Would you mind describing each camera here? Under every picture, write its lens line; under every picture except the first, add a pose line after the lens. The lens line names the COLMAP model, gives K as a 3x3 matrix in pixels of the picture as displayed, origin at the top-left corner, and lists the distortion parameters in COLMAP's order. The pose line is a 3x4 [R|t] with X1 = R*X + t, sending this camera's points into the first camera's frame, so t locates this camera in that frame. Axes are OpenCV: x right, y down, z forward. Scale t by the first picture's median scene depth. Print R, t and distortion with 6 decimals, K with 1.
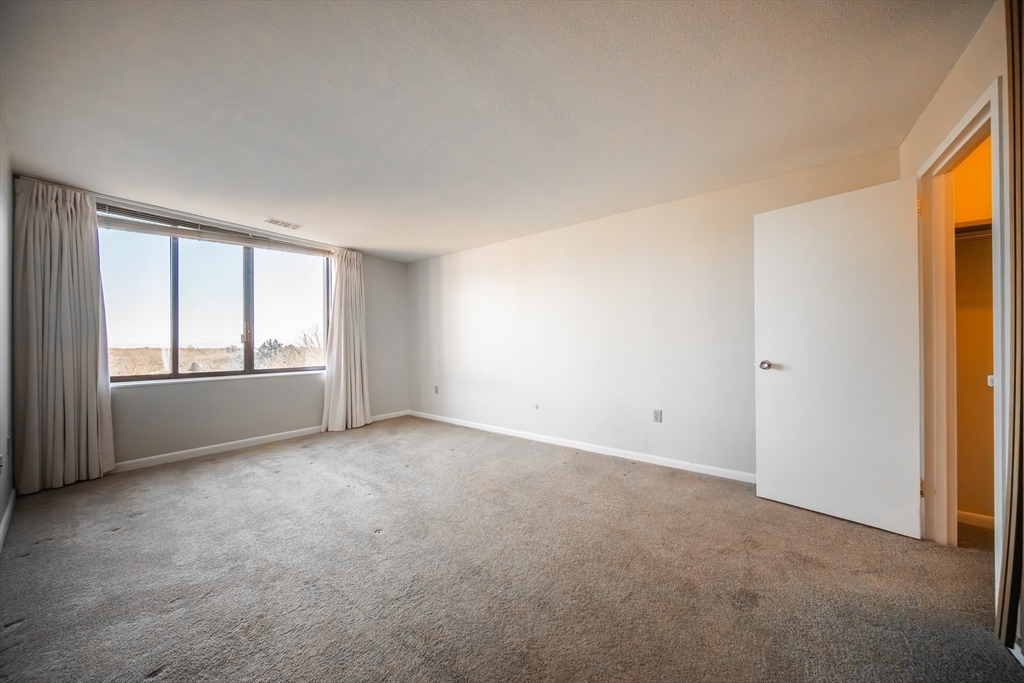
lens RADIAL K [[344.2, 0, 517.1], [0, 344.2, 344.0], [0, 0, 1]] dist [-0.000038, -0.000034]
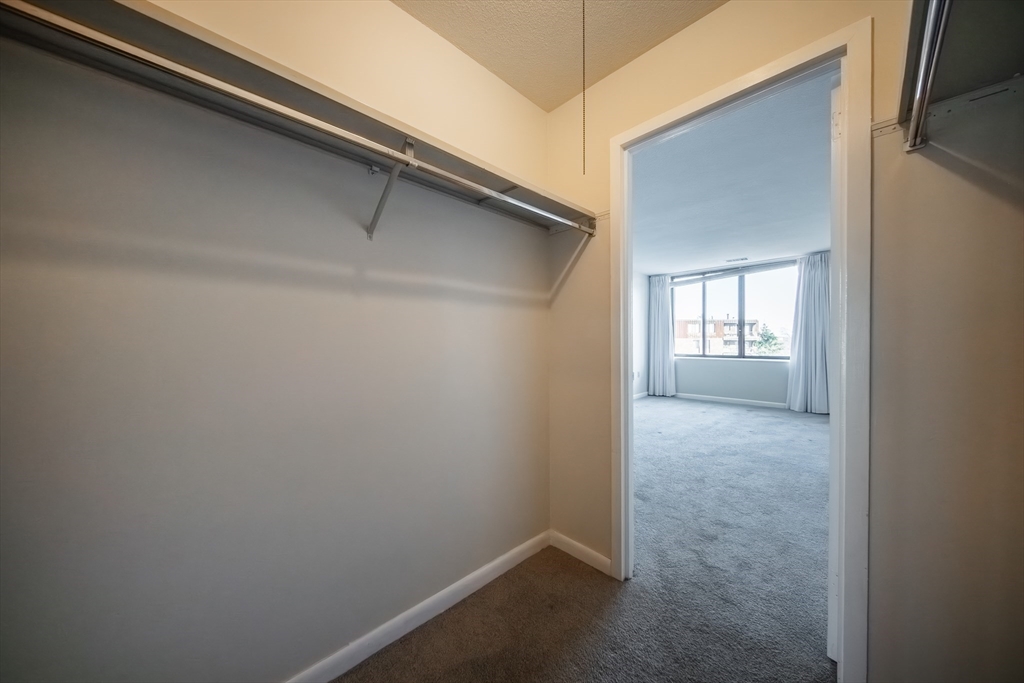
lens RADIAL K [[344.2, 0, 517.1], [0, 344.2, 344.0], [0, 0, 1]] dist [-0.000038, -0.000034]
pose [[-0.154645, 0.018203, -0.987802, 1.024548], [0.013960, 0.999771, 0.016238, -0.017047], [0.987872, -0.011279, -0.154863, 0.288054]]
